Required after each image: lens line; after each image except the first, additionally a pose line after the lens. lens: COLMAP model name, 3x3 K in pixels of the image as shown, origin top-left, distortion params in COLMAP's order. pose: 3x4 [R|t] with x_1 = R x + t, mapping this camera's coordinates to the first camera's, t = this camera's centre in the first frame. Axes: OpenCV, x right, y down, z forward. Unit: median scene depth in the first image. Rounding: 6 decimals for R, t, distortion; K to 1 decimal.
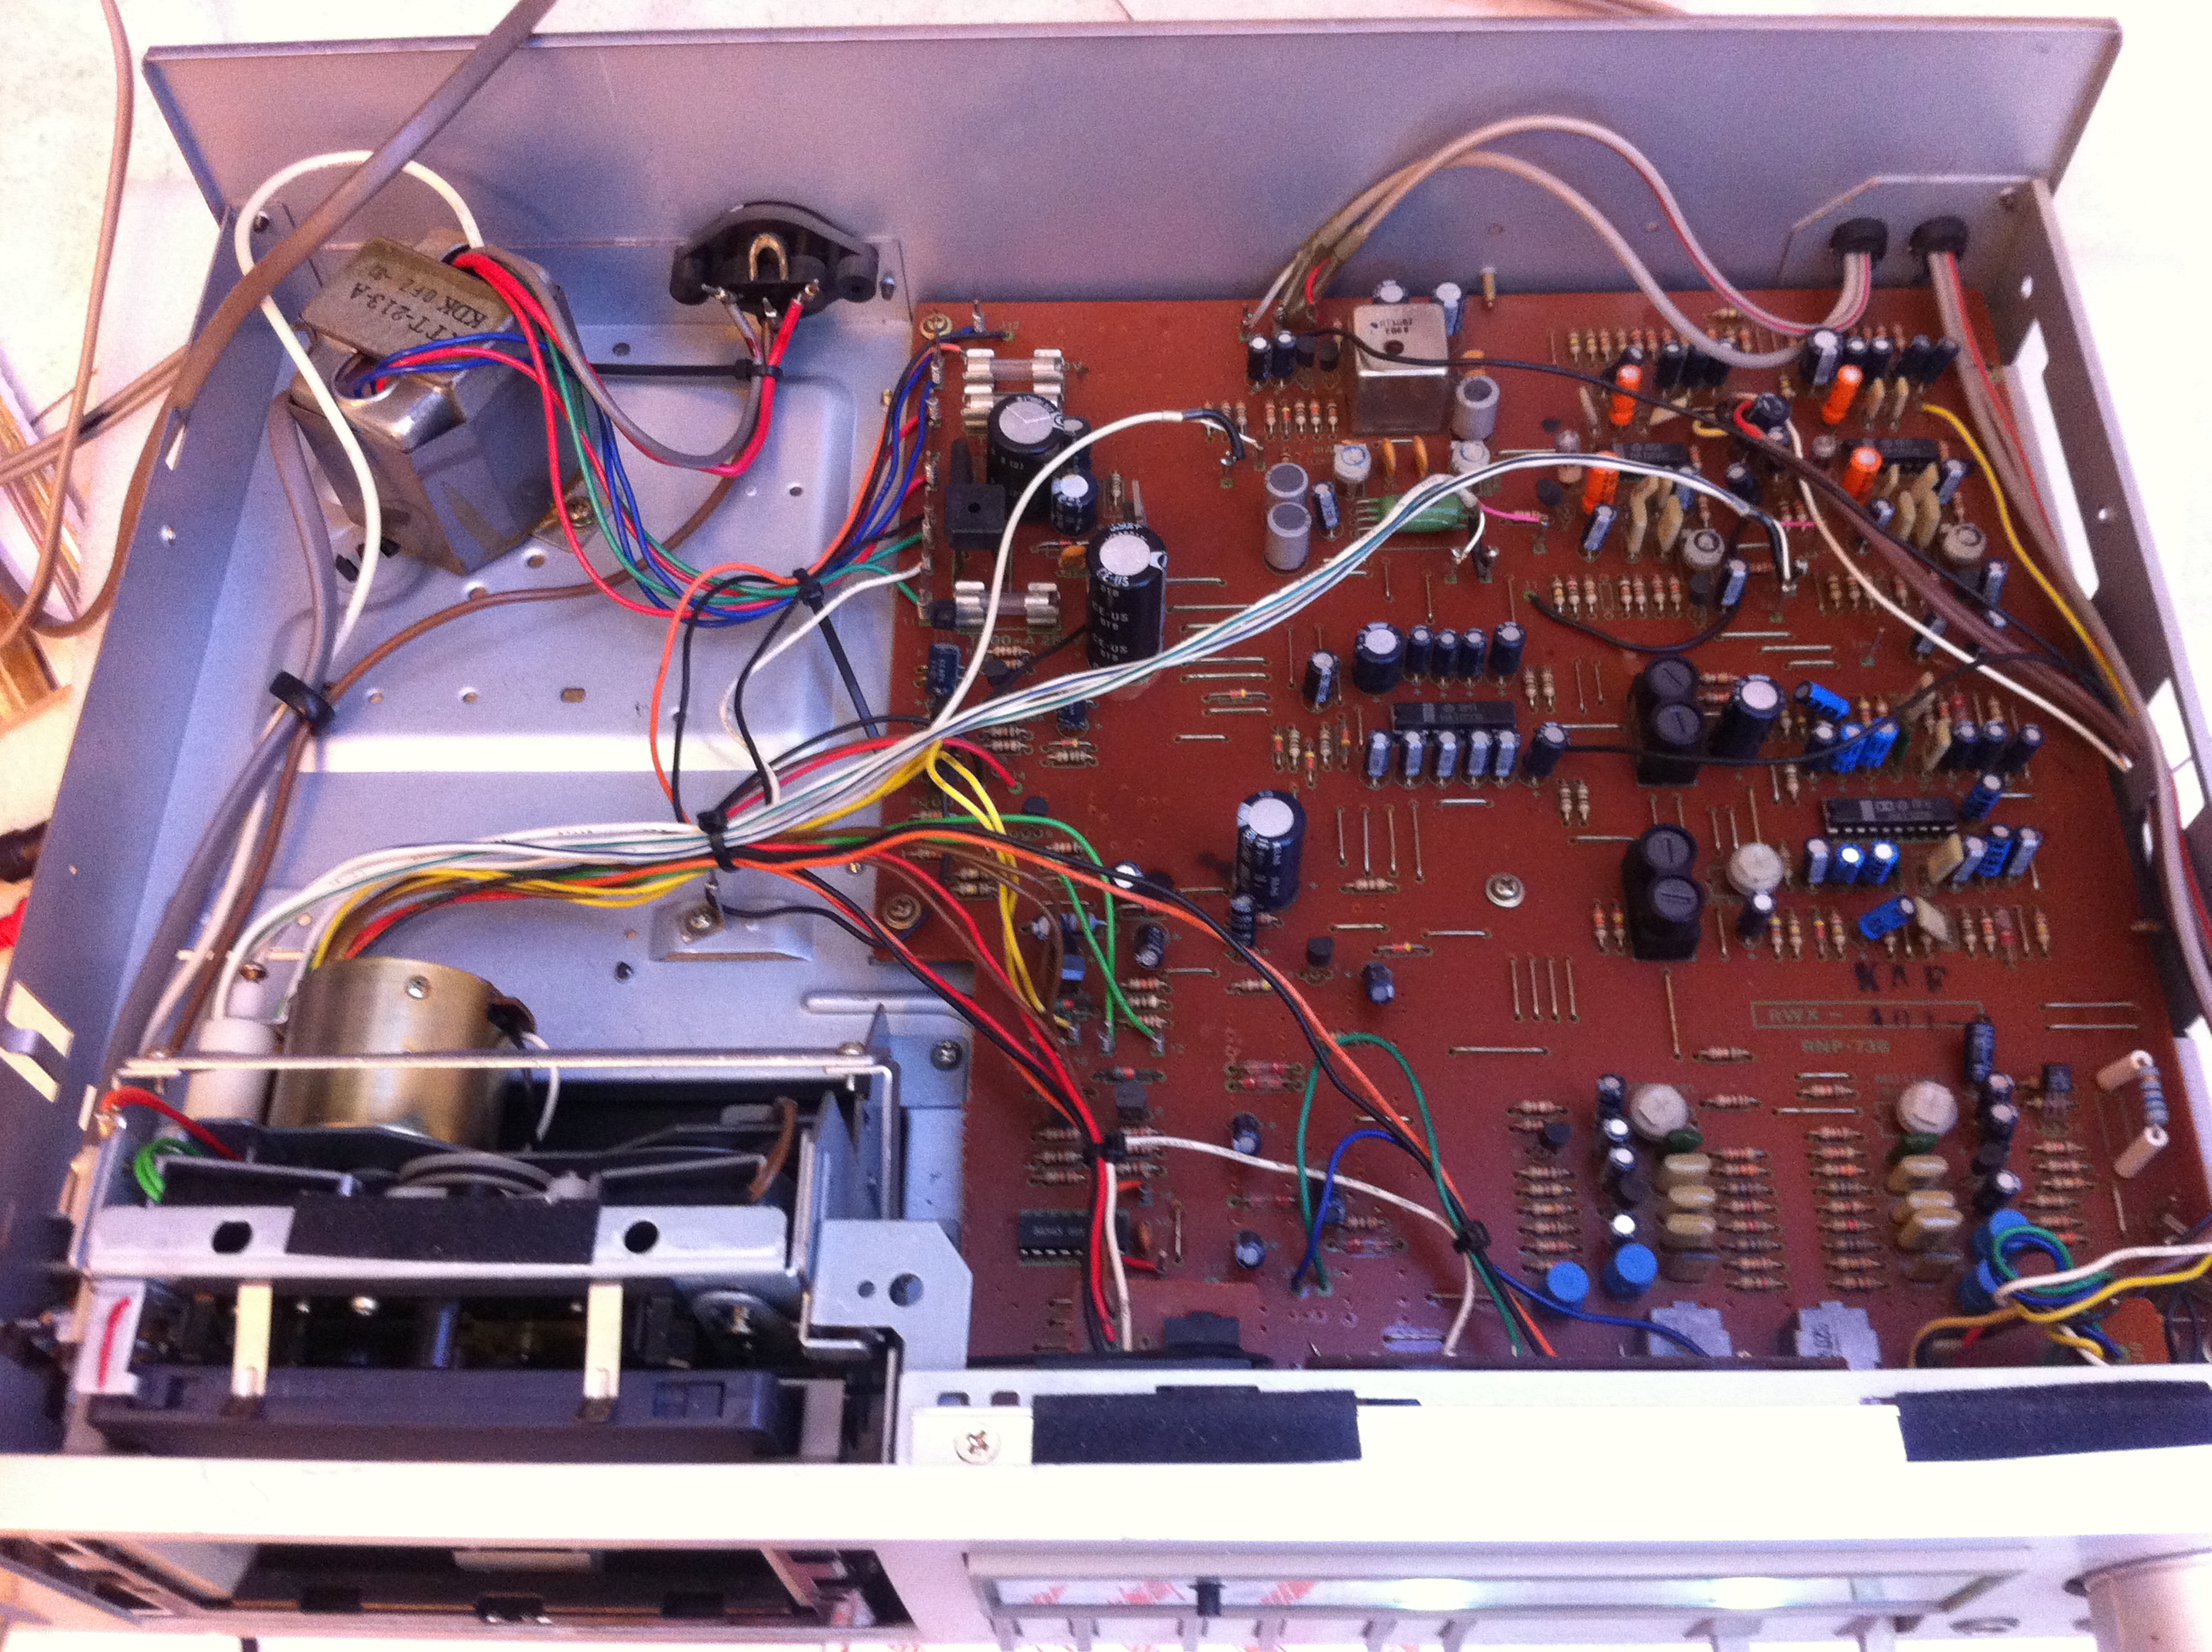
lens RADIAL K [[2081.4, 0, 1084.9], [0, 2081.4, 828.3], [0, 0, 1]] dist [0.105479, -0.409154]
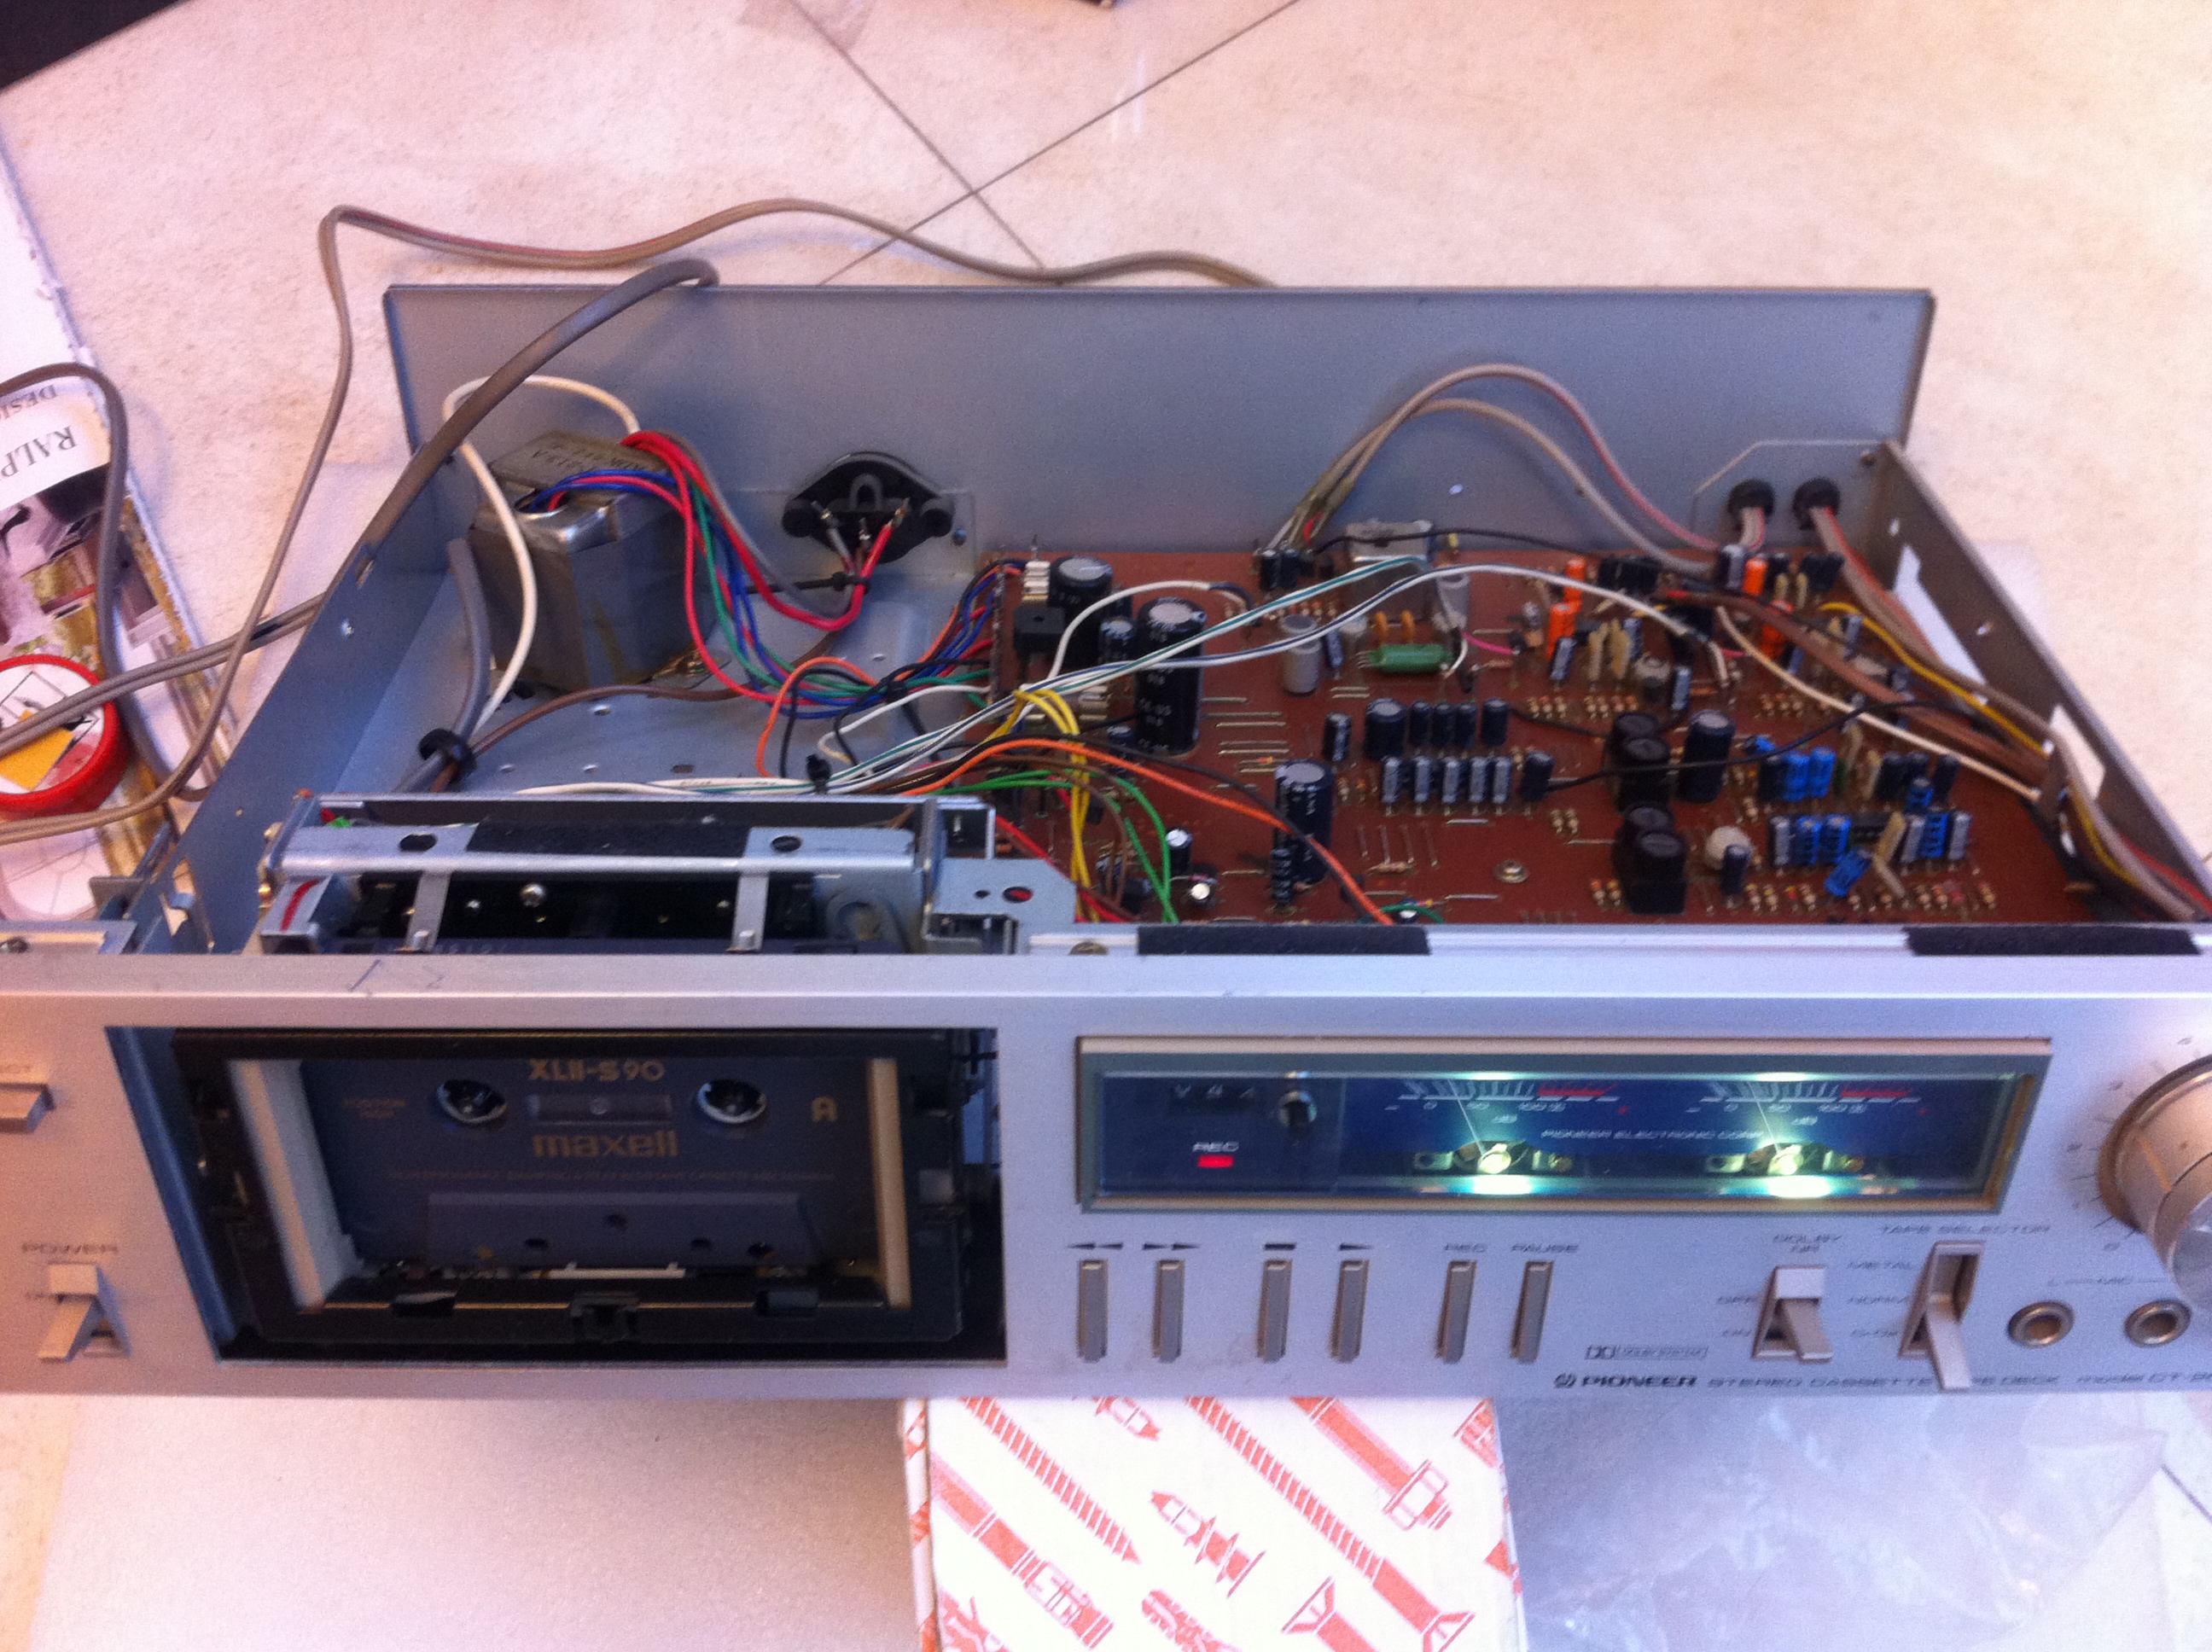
lens RADIAL K [[2081.4, 0, 1084.9], [0, 2081.4, 828.3], [0, 0, 1]] dist [0.105479, -0.409154]
pose [[0.999541, 0.018400, 0.024080, -0.052707], [-0.006181, 0.901661, -0.432399, 0.462255], [-0.029668, 0.432051, 0.901361, -0.020597]]
